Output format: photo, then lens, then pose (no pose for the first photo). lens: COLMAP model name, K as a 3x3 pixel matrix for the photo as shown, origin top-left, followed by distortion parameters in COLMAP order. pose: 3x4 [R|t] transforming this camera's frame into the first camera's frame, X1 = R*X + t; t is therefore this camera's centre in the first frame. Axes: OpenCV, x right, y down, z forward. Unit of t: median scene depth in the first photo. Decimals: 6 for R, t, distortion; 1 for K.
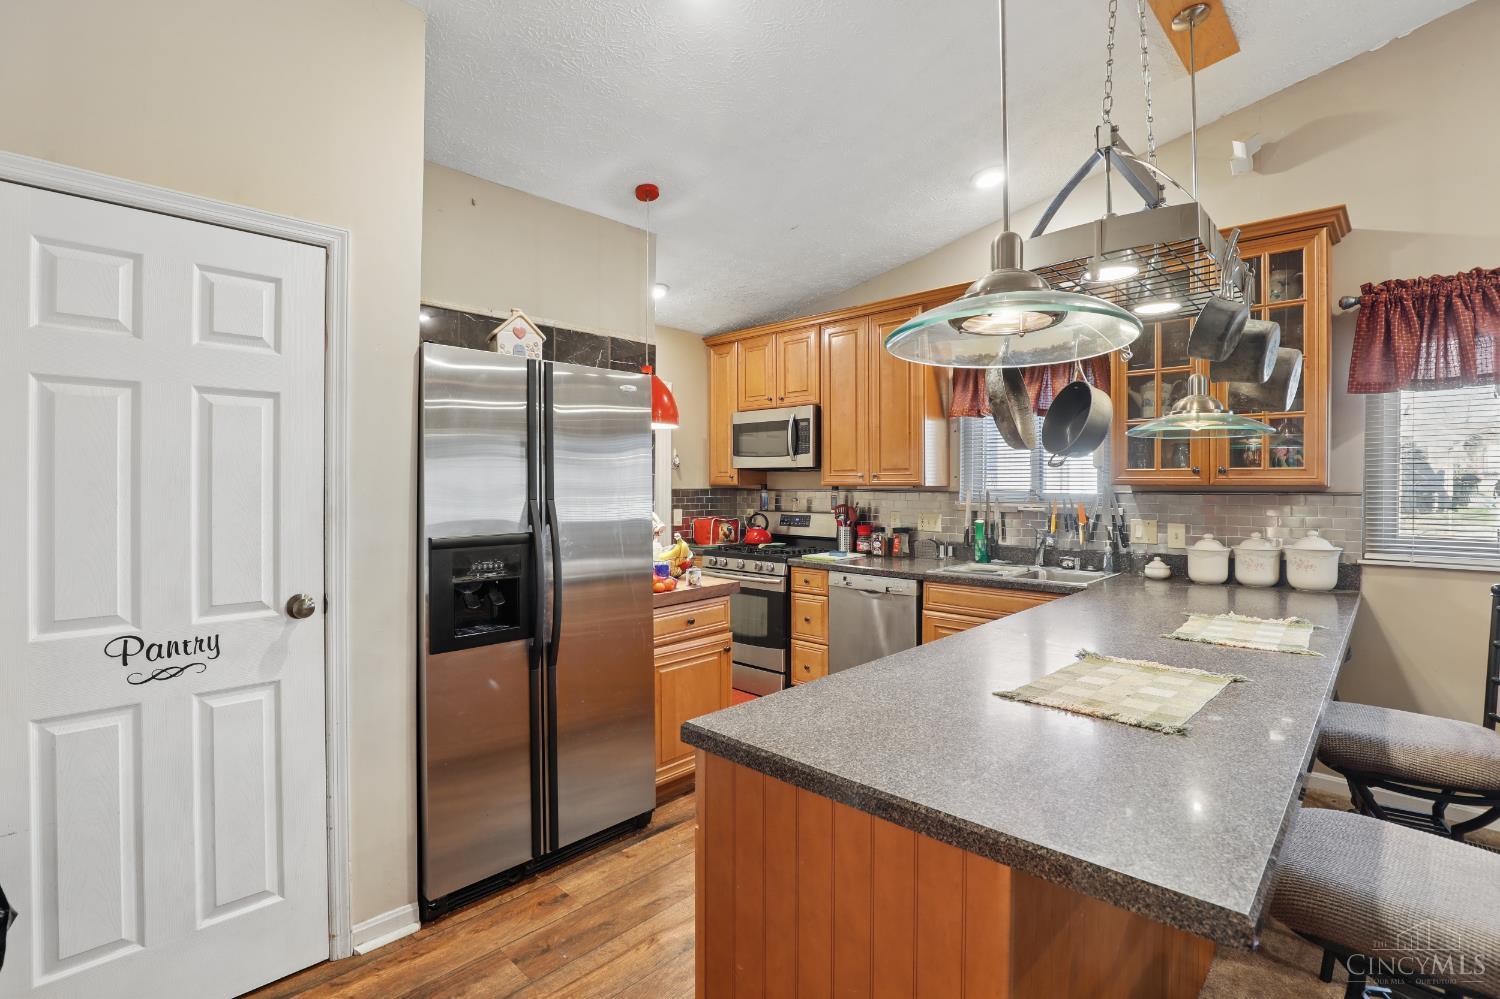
lens RADIAL K [[691.3, 0, 749.3], [0, 691.3, 485.7], [0, 0, 1]] dist [-0.035447, 0.004637]
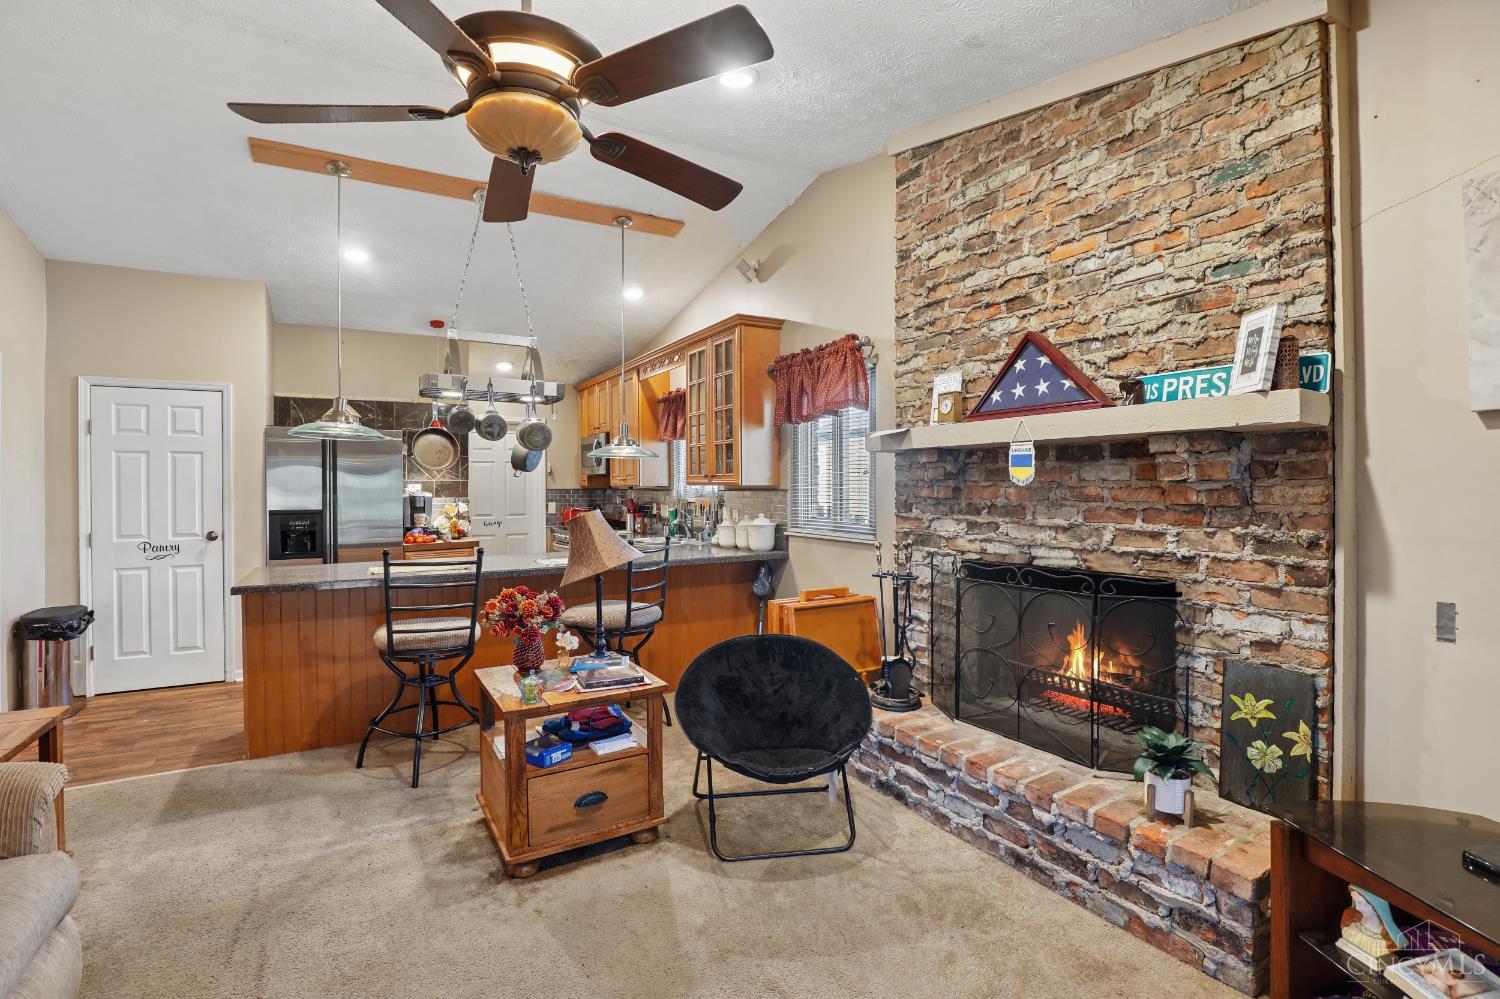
lens RADIAL K [[691.3, 0, 750.6], [0, 691.3, 488.0], [0, 0, 1]] dist [-0.035447, 0.004637]
pose [[0.961678, -0.004674, -0.274142, 1.269936], [0.005386, 0.999984, 0.001845, 0.003943], [0.274129, -0.003250, 0.961688, -0.562522]]
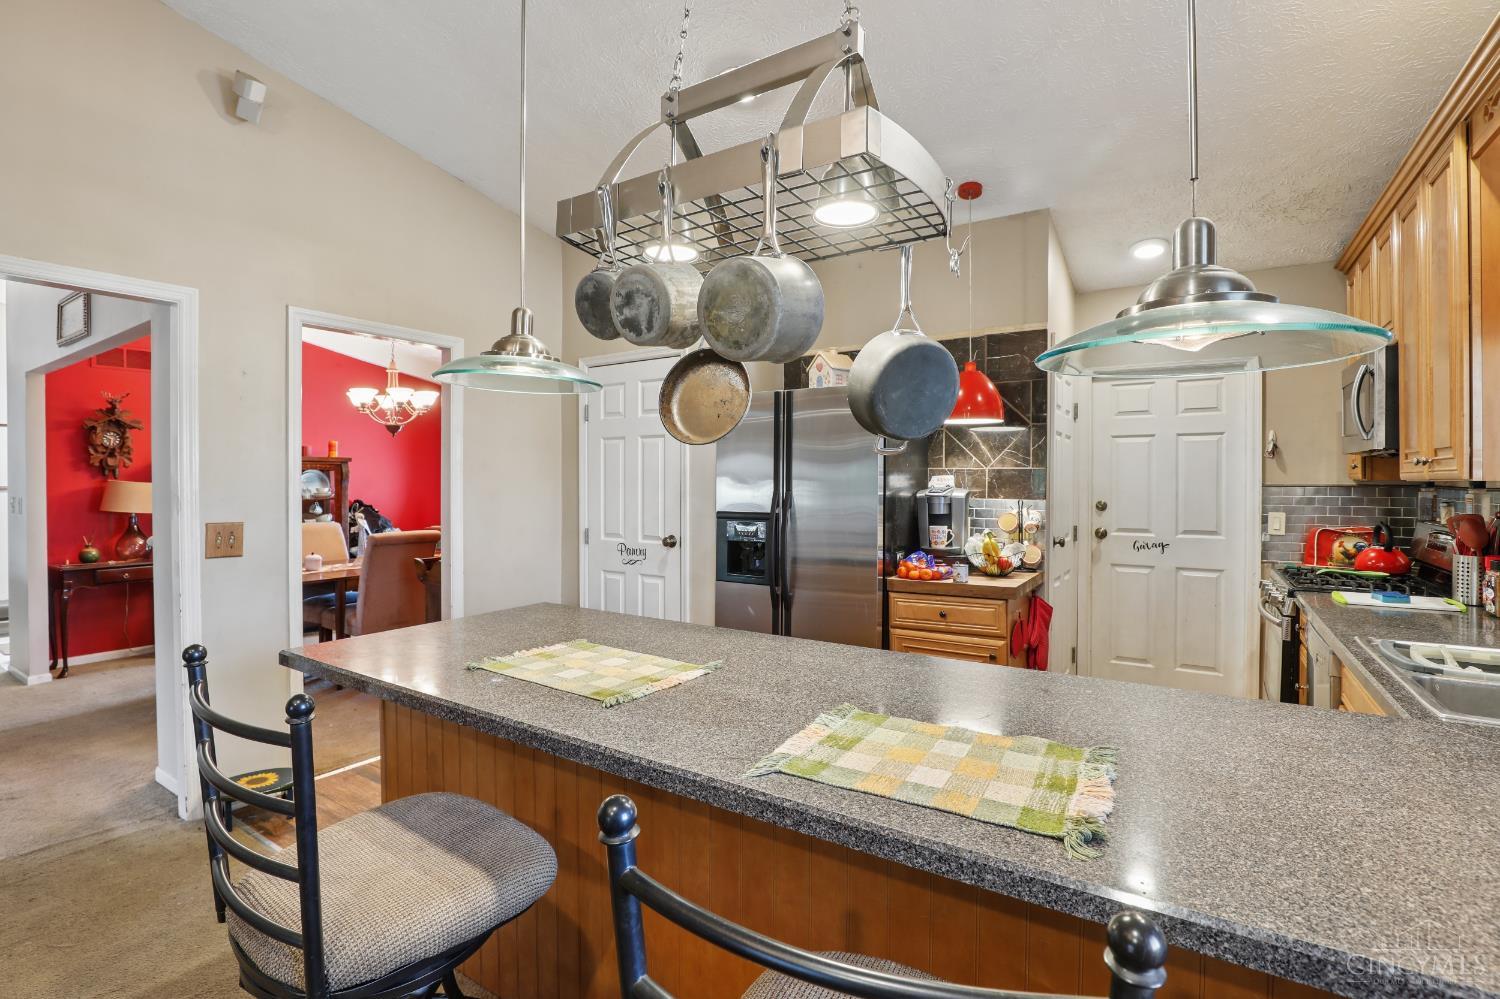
lens RADIAL K [[691.3, 0, 747.0], [0, 691.3, 488.8], [0, 0, 1]] dist [-0.035447, 0.004637]
pose [[0.180733, 0.011926, -0.983460, 0.884340], [0.000214, 0.999926, 0.012165, 0.000347], [0.983532, -0.002409, 0.180717, 0.558437]]
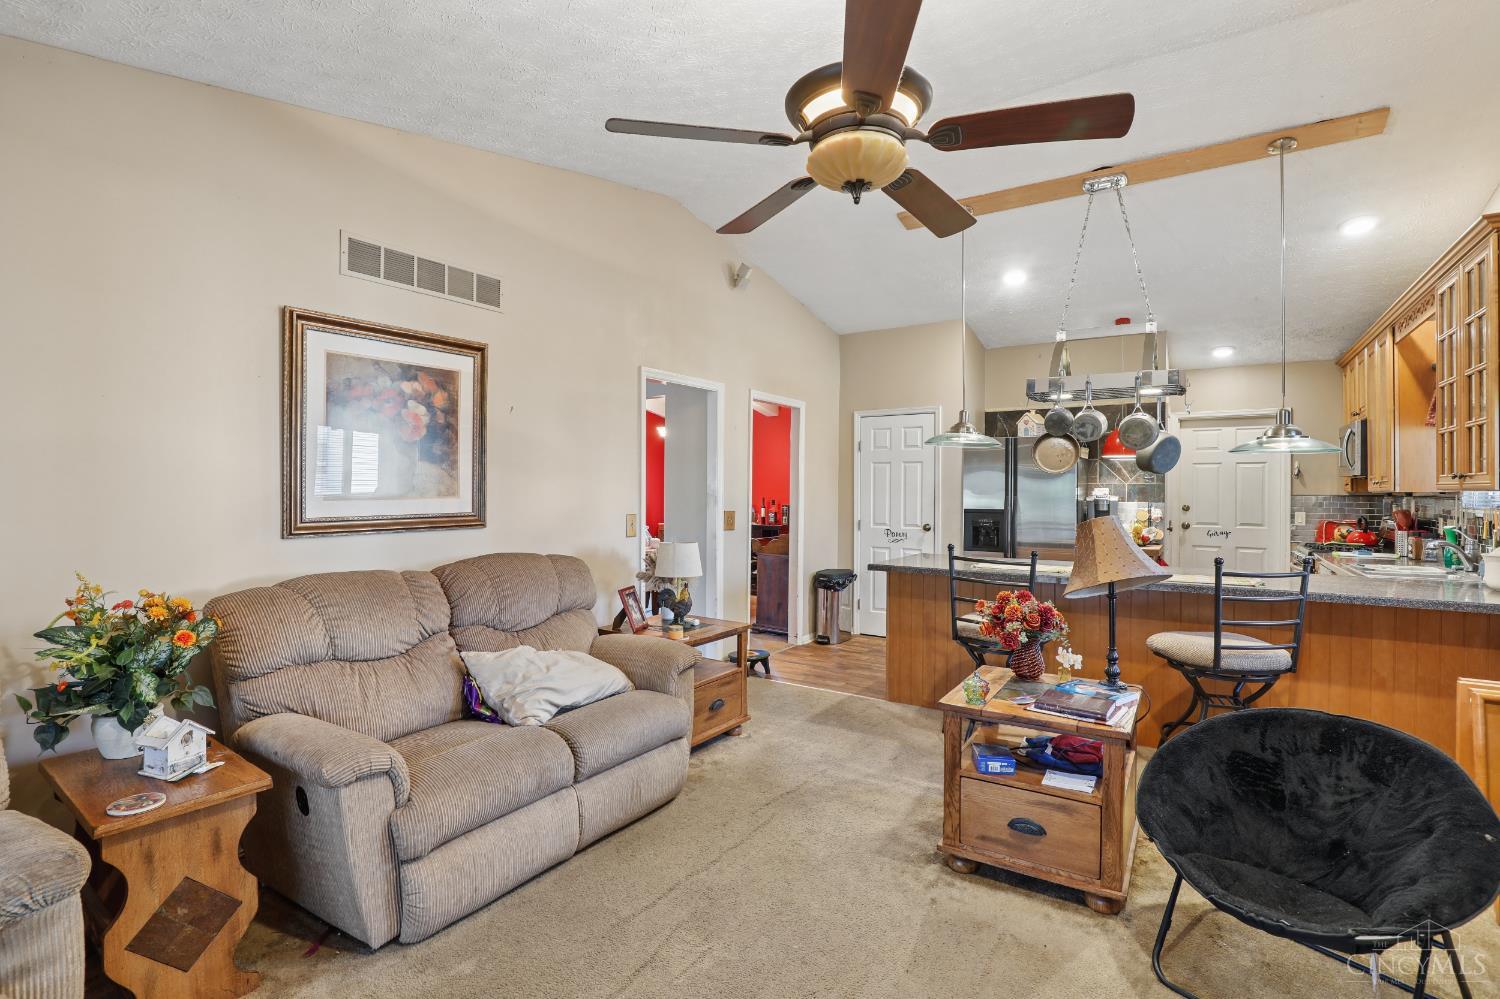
lens RADIAL K [[691.3, 0, 750.9], [0, 691.3, 491.4], [0, 0, 1]] dist [-0.035447, 0.004637]
pose [[0.172444, 0.001321, -0.985019, 1.562720], [-0.006336, 0.999980, 0.000232, 0.007860], [0.984999, 0.006201, 0.172449, -0.246120]]
